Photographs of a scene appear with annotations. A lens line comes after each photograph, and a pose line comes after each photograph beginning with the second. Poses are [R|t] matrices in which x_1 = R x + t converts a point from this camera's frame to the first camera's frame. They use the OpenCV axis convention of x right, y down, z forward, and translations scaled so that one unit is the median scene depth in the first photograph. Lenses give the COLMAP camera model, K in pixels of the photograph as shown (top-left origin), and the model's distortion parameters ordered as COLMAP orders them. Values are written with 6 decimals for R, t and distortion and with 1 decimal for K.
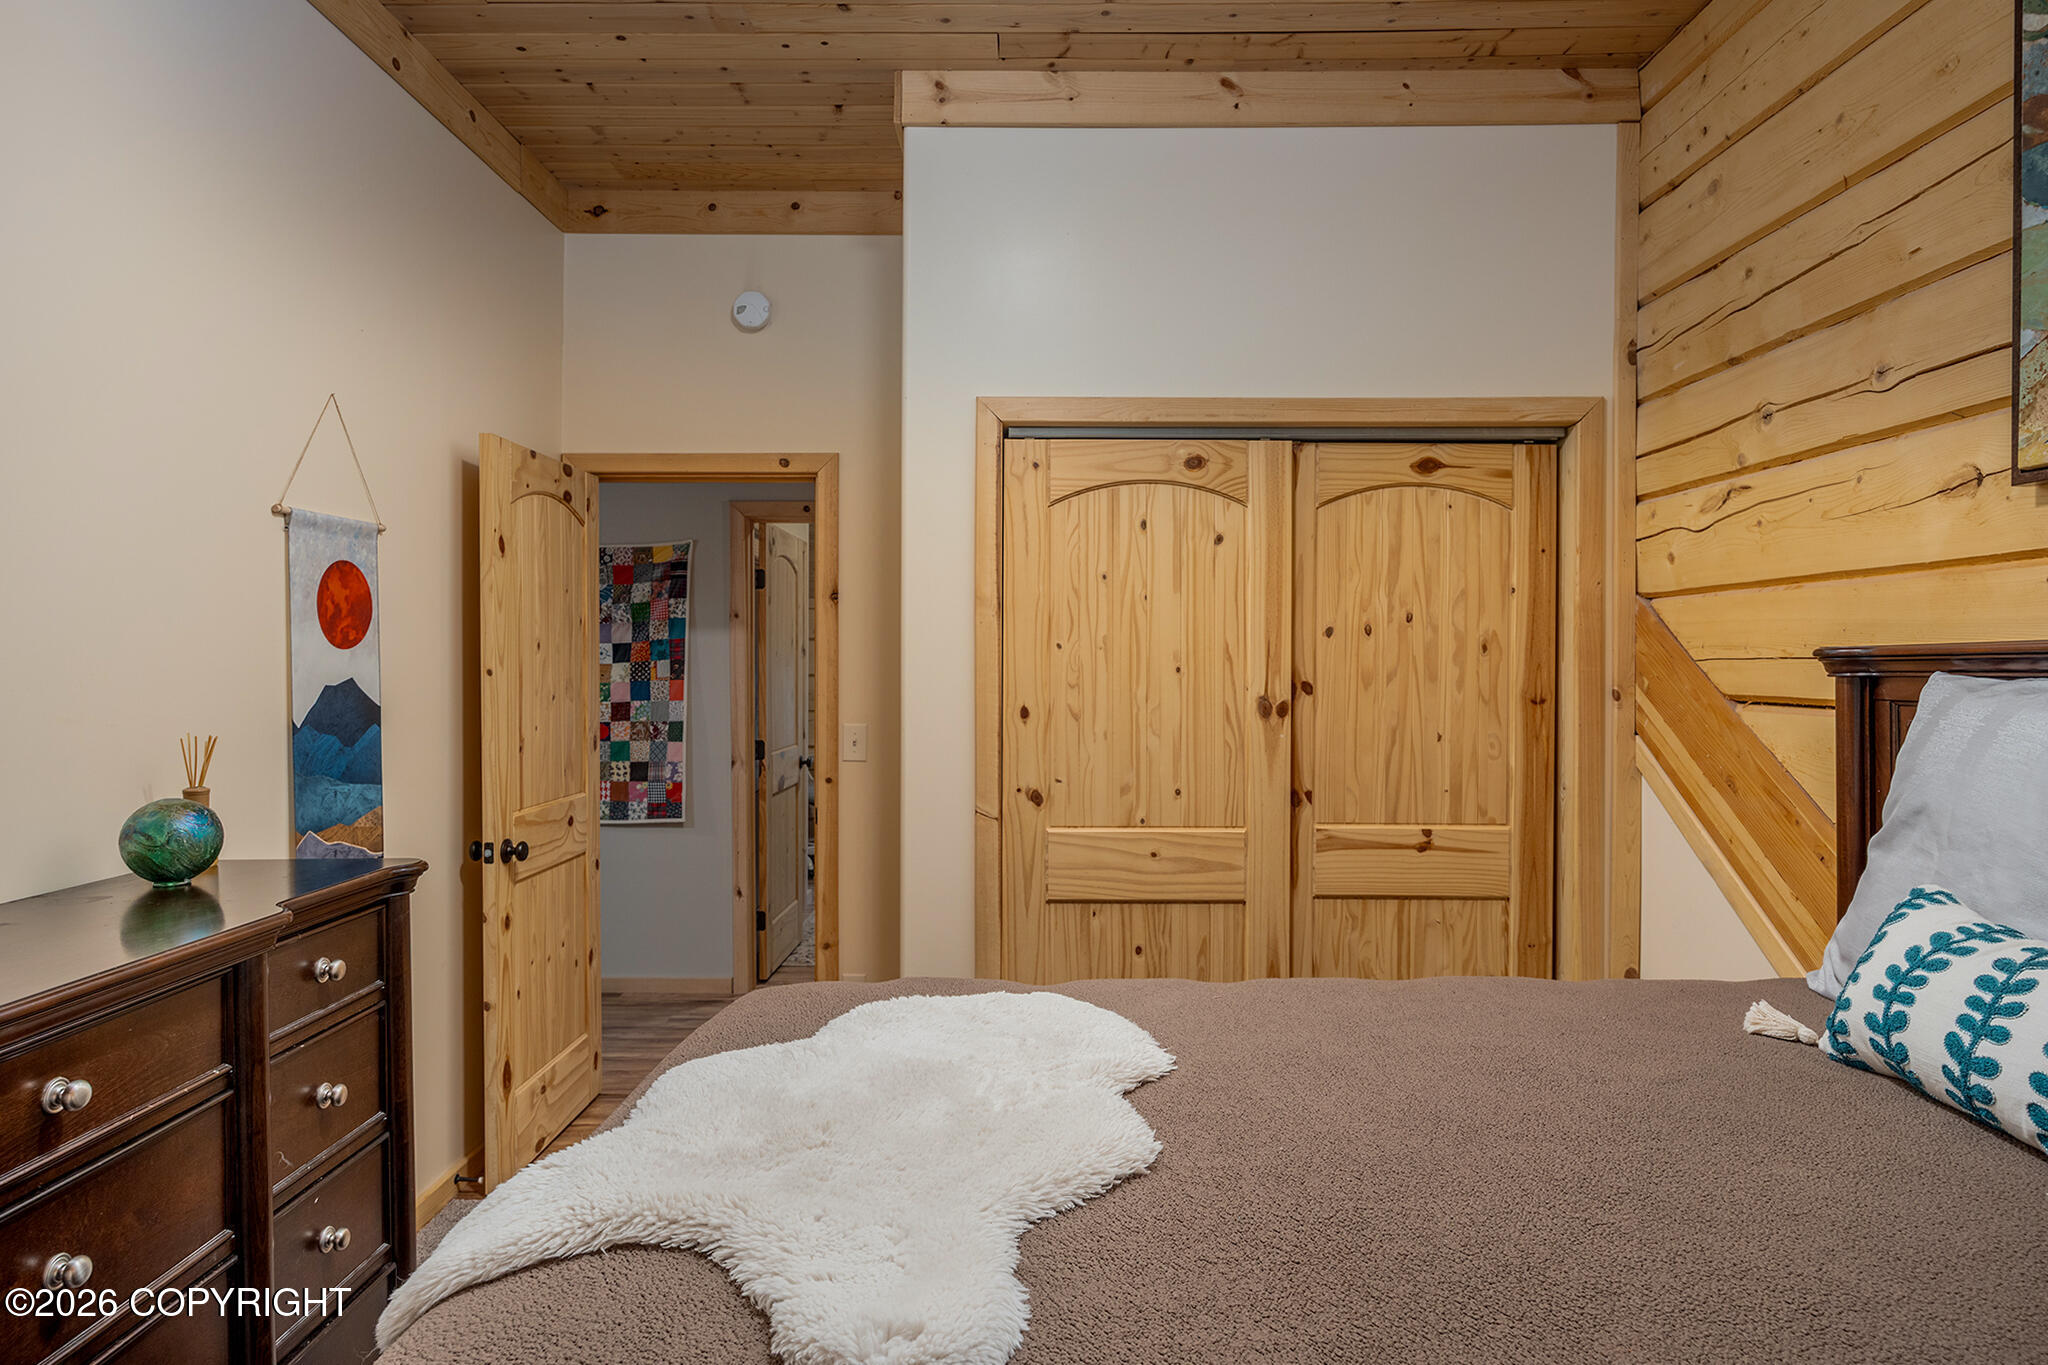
lens RADIAL K [[1212.2, 0, 1028.4], [0, 1212.2, 672.6], [0, 0, 1]] dist [-0.008076, 0.002970]
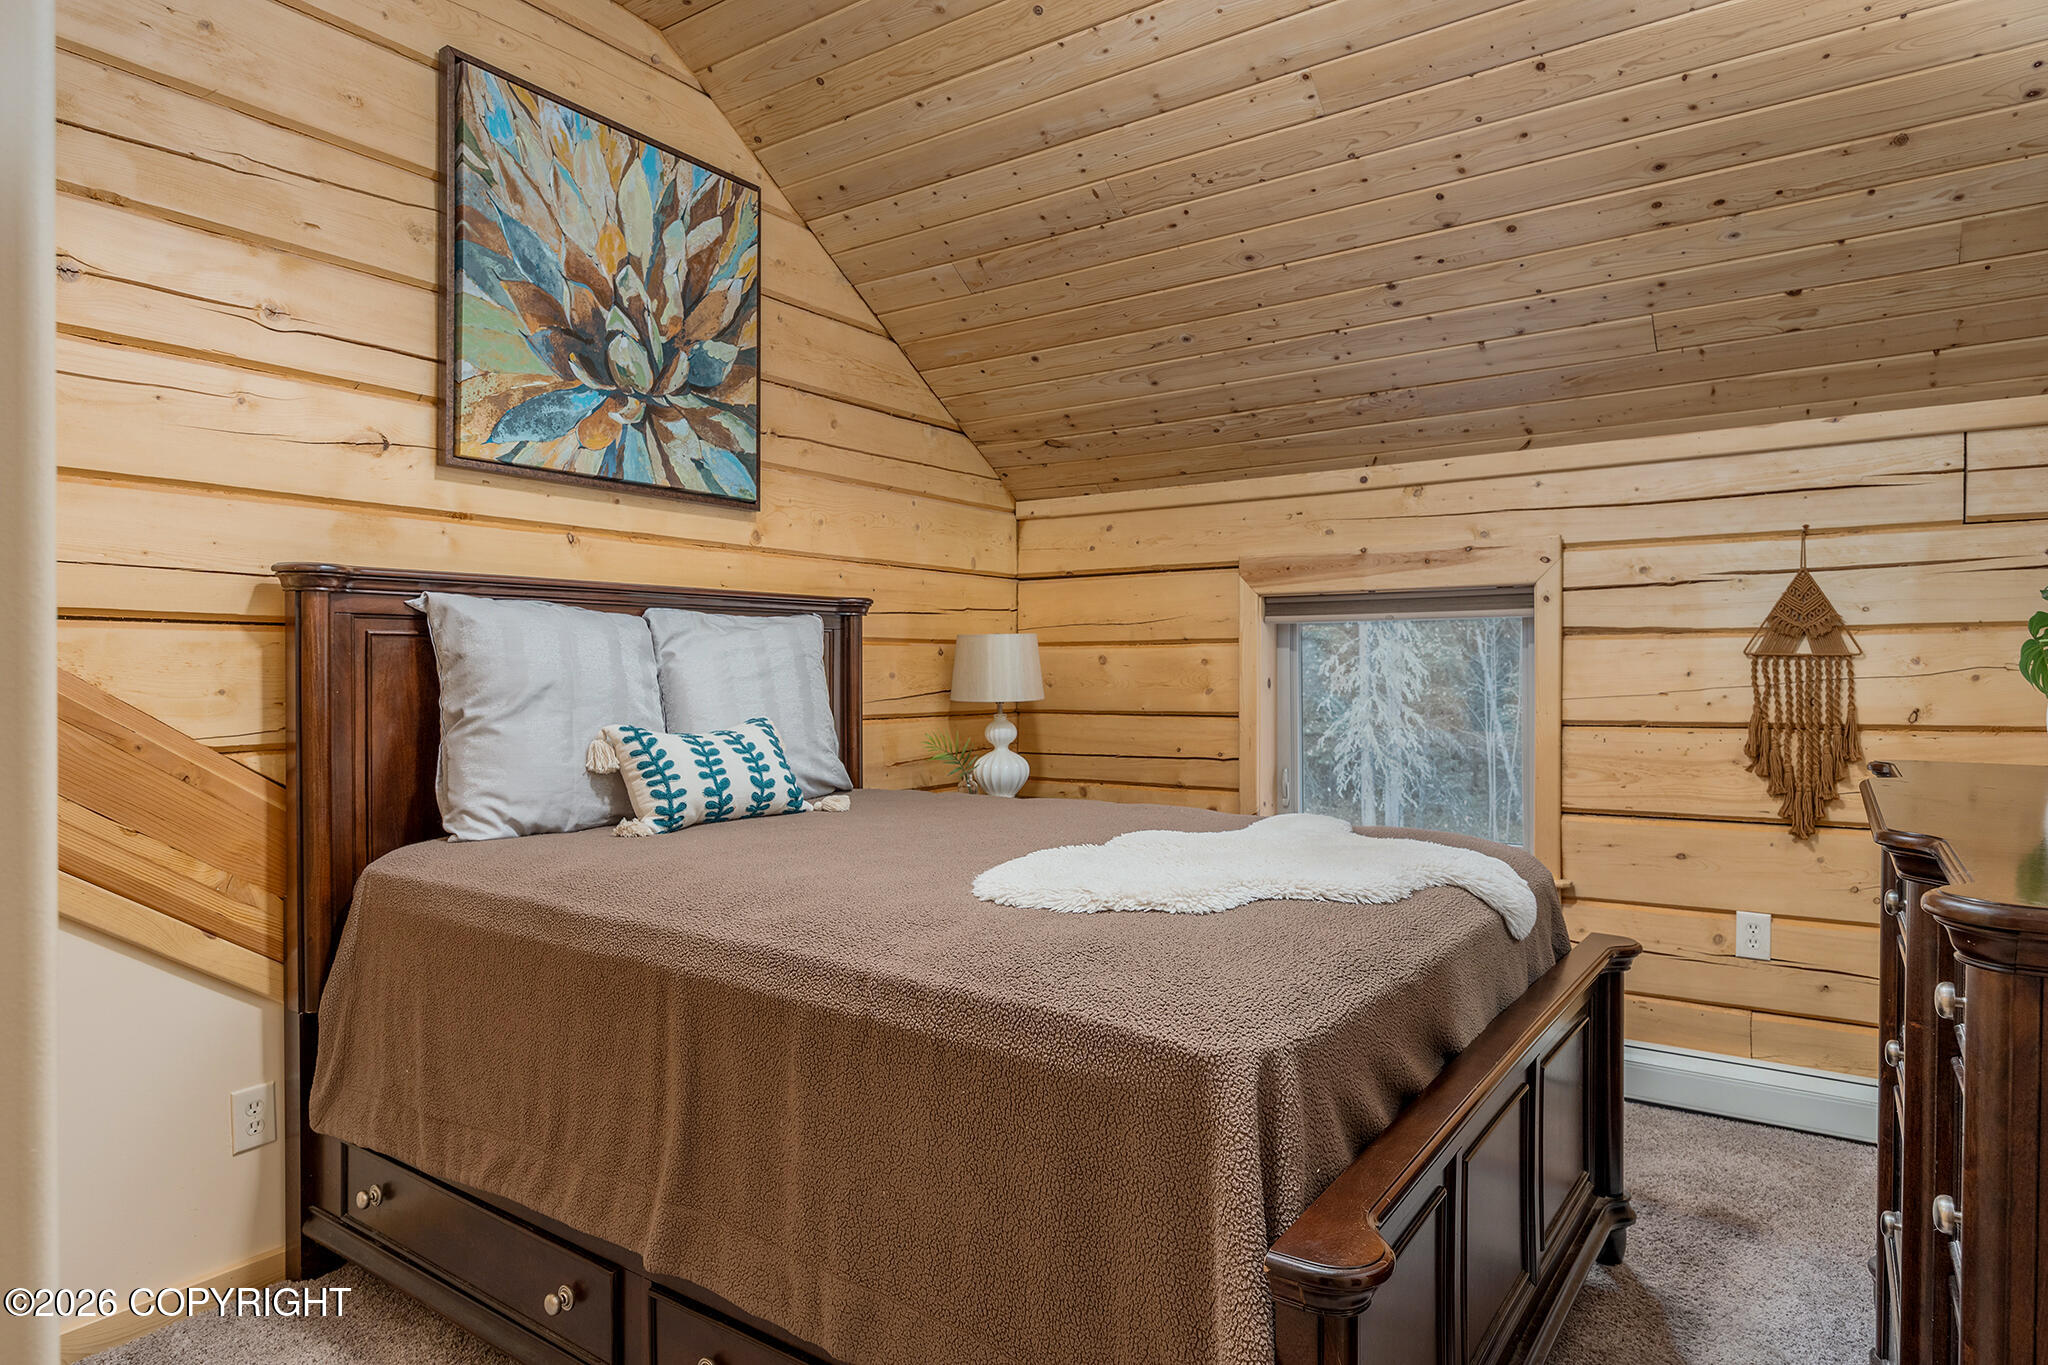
lens RADIAL K [[1167.8, 0, 1025.3], [0, 1167.8, 678.7], [0, 0, 1]] dist [0.002426, 0.000458]
pose [[-0.825695, -0.008540, 0.564053, -0.521868], [0.004958, 0.999737, 0.022396, 0.070753], [-0.564095, 0.021289, -0.825435, 1.735630]]
